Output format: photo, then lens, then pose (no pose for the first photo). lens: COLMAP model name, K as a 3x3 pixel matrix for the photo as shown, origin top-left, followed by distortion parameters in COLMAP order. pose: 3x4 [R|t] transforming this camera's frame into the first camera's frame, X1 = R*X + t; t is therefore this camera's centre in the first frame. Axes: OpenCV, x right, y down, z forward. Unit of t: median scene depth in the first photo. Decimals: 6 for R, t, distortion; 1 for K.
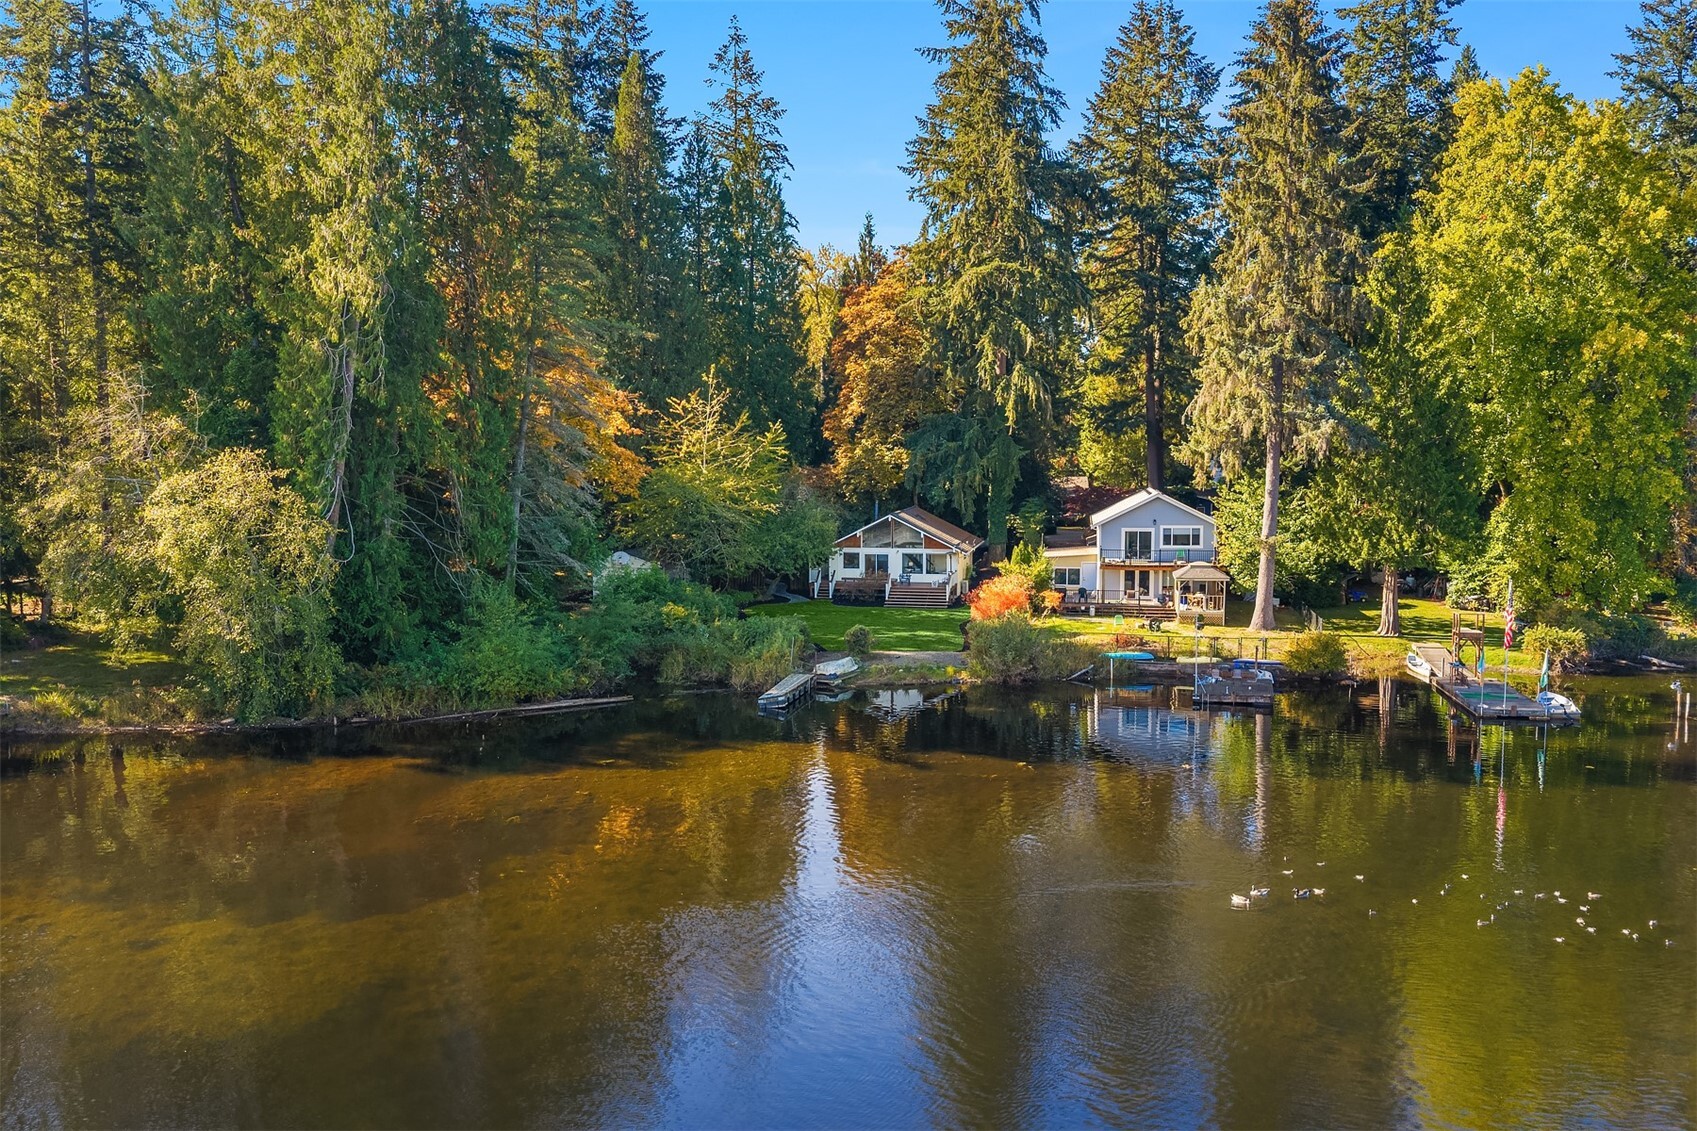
lens RADIAL K [[1403.5, 0, 848.5], [0, 1403.5, 565.5], [0, 0, 1]] dist [0.000469, -0.002380]
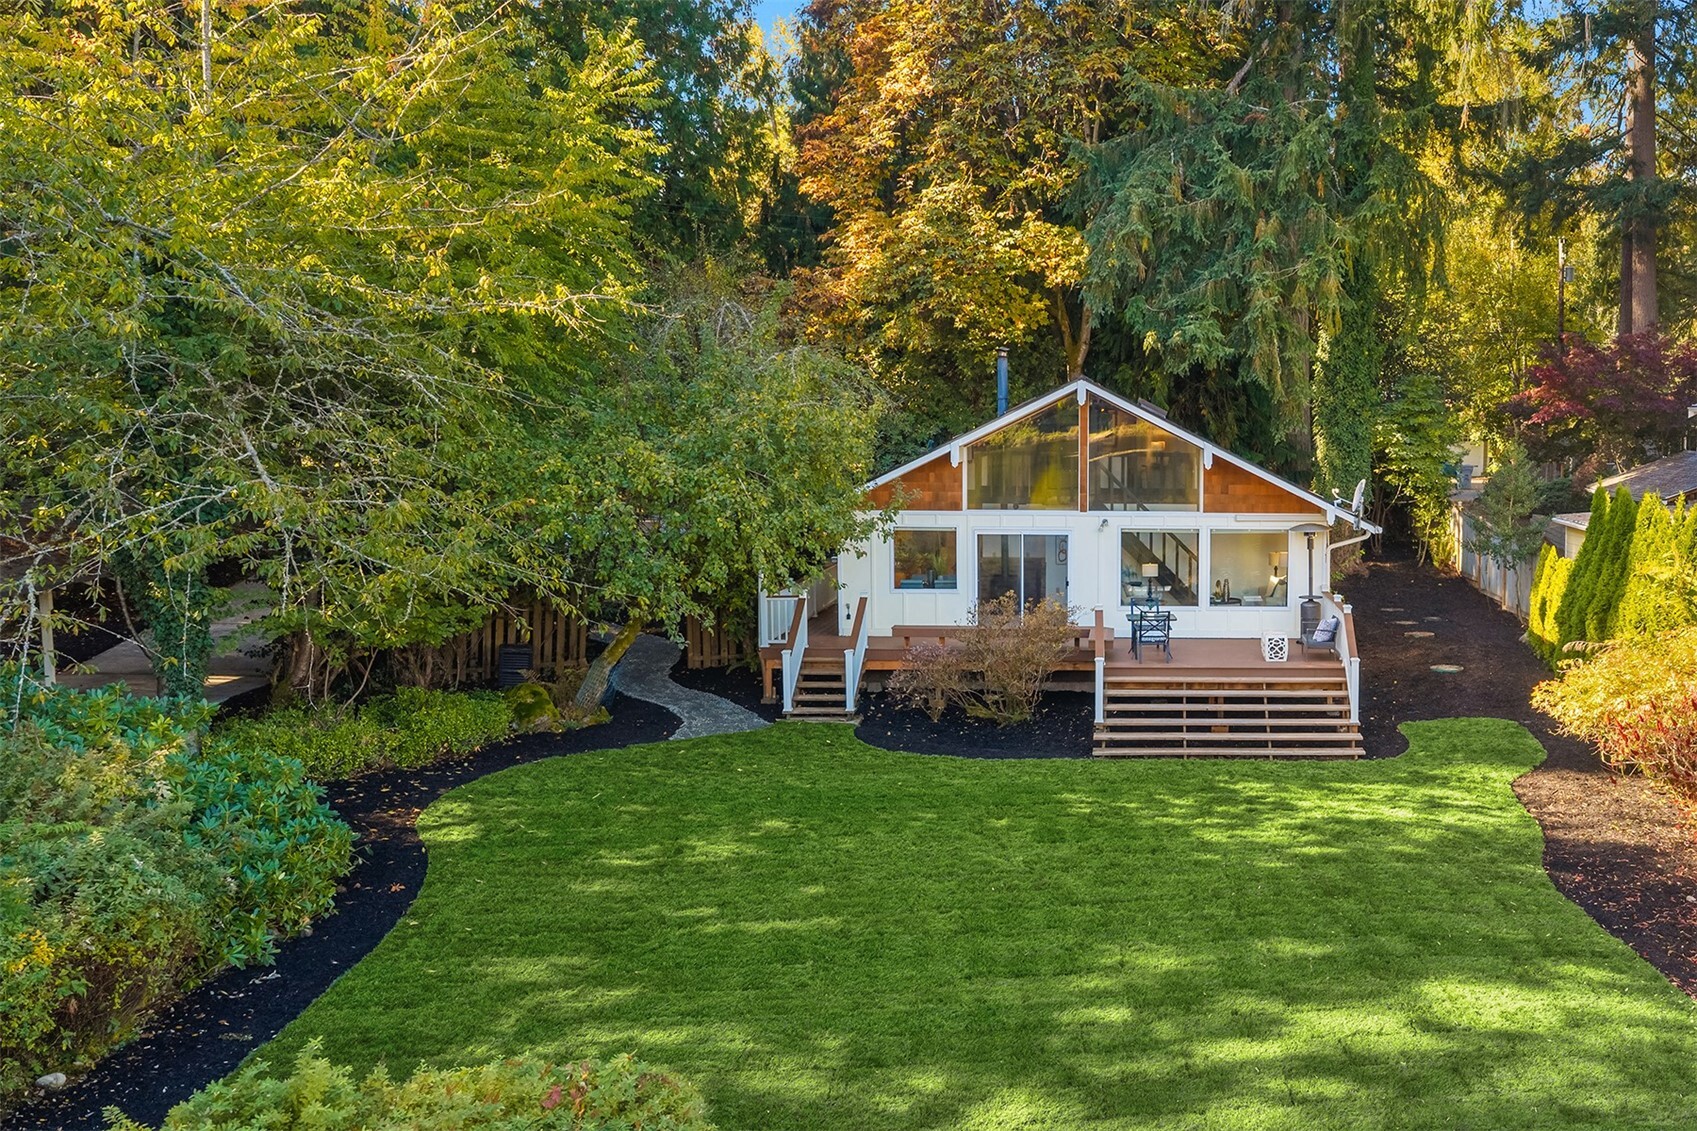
lens RADIAL K [[1627.4, 0, 1228.9], [0, 1627.4, 601.1], [0, 0, 1]] dist [0.015958, 0.008874]
pose [[0.969315, -0.014301, 0.245404, -0.017967], [0.008601, 0.999668, 0.024282, -0.002659], [-0.245670, -0.021426, 0.969117, 0.690537]]
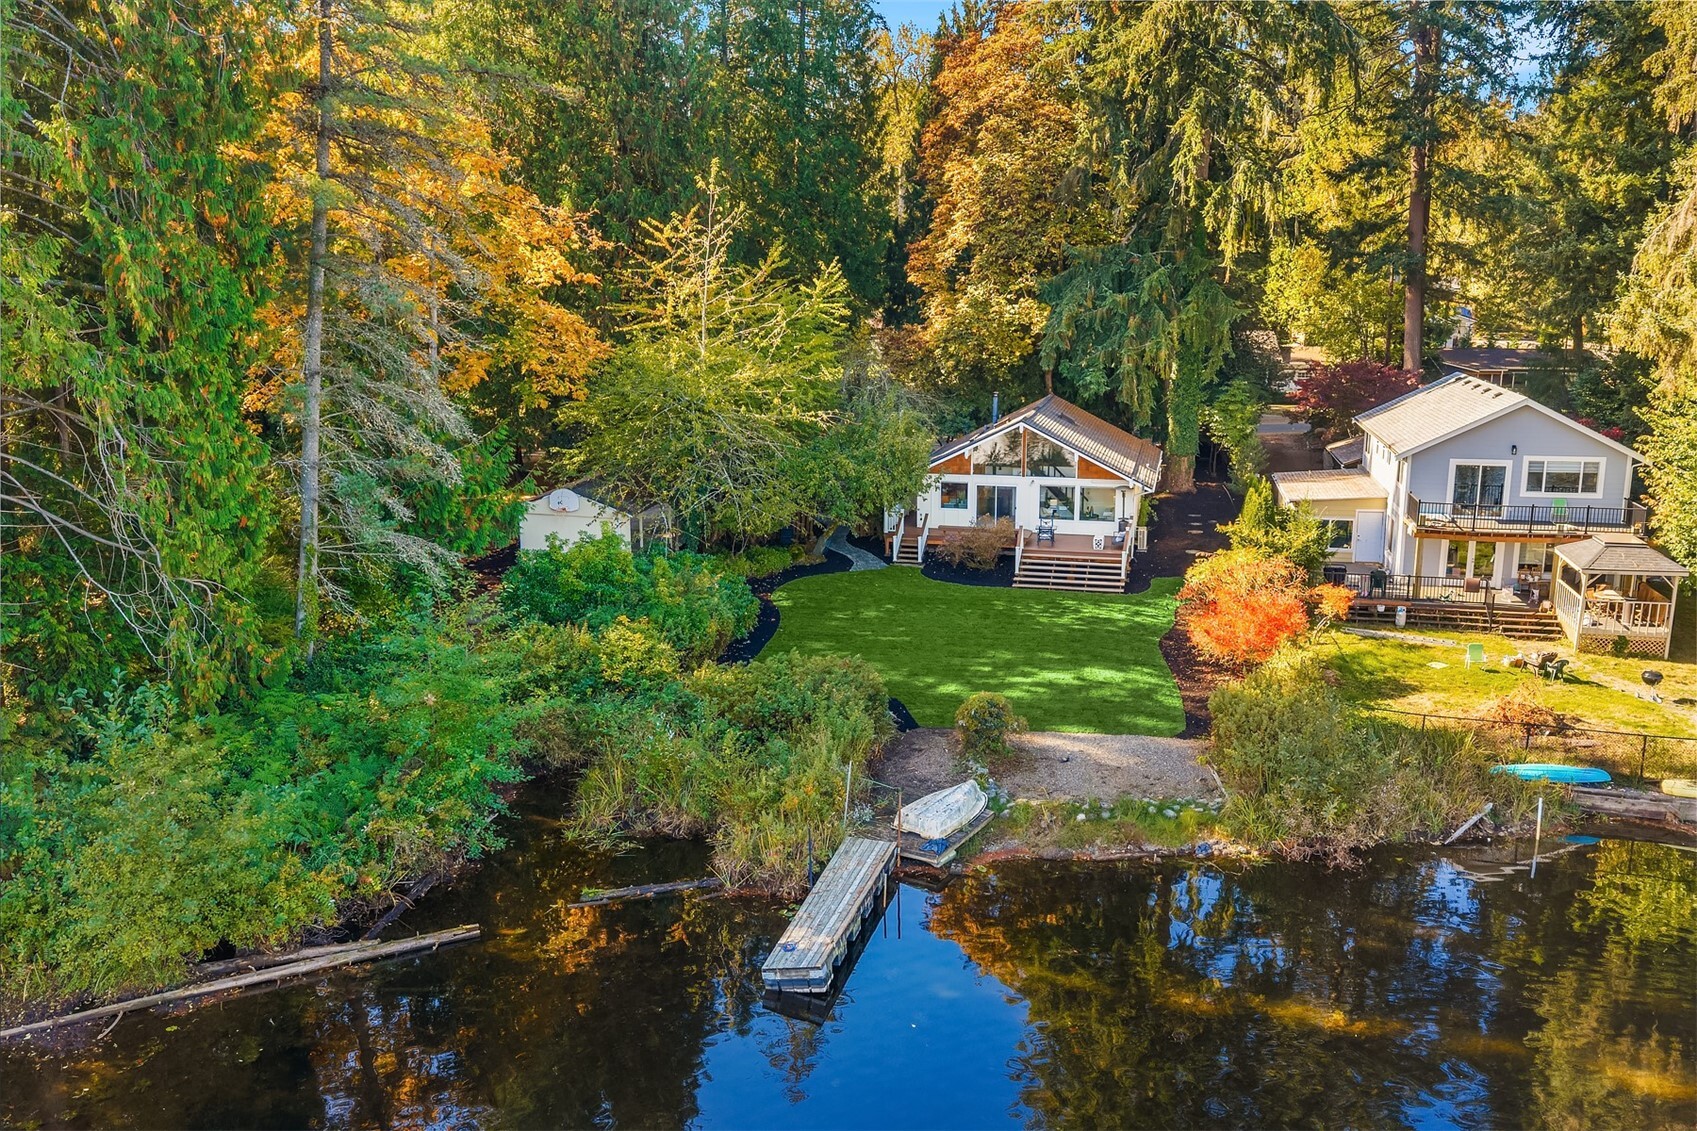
lens RADIAL K [[1403.5, 0, 848.5], [0, 1403.5, 565.5], [0, 0, 1]] dist [0.000469, -0.002380]
pose [[0.998653, 0.010448, -0.050829, -0.012498], [-0.004094, 0.992330, 0.123546, -0.048010], [0.051730, -0.123172, 0.991036, 0.396854]]
